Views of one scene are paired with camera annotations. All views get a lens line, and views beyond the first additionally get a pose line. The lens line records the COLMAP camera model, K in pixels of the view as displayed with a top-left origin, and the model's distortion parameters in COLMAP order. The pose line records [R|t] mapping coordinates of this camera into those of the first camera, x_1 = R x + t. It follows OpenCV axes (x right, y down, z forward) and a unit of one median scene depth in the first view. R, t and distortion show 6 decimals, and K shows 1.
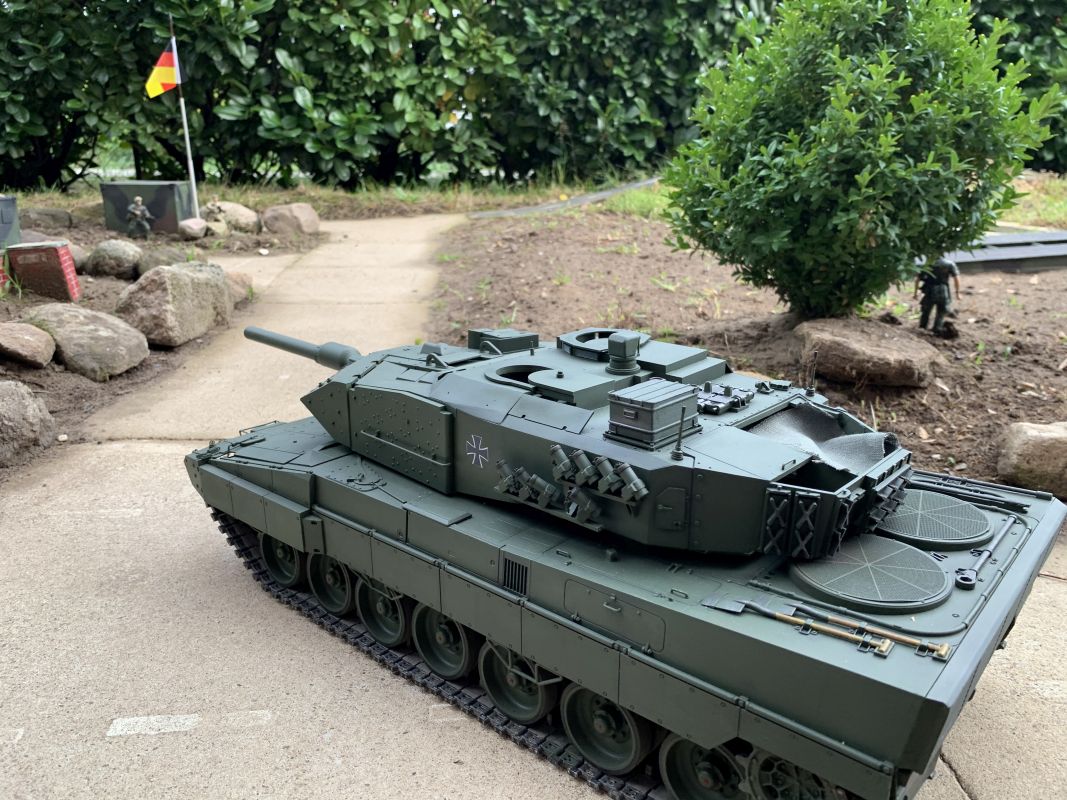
lens RADIAL K [[830.3, 0, 507.1], [0, 830.3, 397.4], [0, 0, 1]] dist [-0.001439, -0.007466]
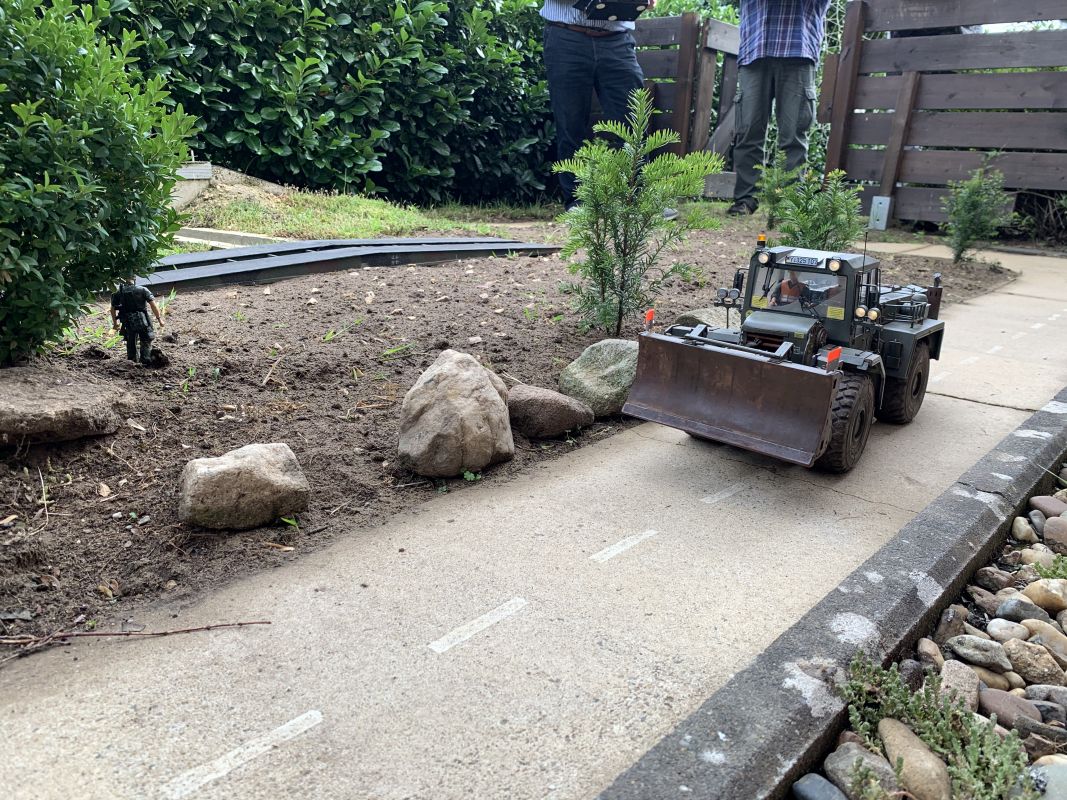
lens RADIAL K [[782.6, 0, 535.6], [0, 782.6, 388.8], [0, 0, 1]] dist [0.007595, -0.005257]
pose [[0.724541, -0.173917, 0.666929, 0.250816], [0.176151, 0.982230, 0.064771, -0.030264], [-0.666342, 0.070551, 0.742301, 0.055495]]
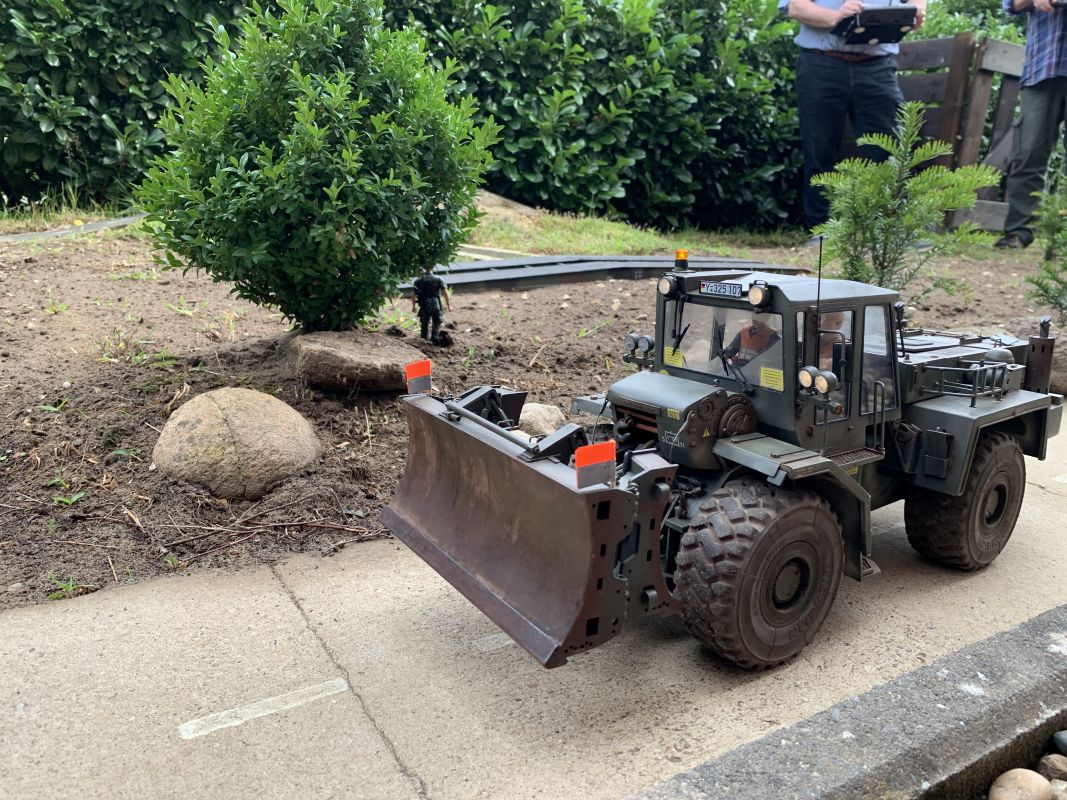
lens RADIAL K [[810.7, 0, 526.7], [0, 810.7, 402.9], [0, 0, 1]] dist [0.052177, -0.051239]
pose [[0.883109, -0.084290, 0.461534, 0.131048], [0.103943, 0.994433, -0.017274, 0.034100], [-0.457509, 0.063228, 0.886954, 0.005756]]
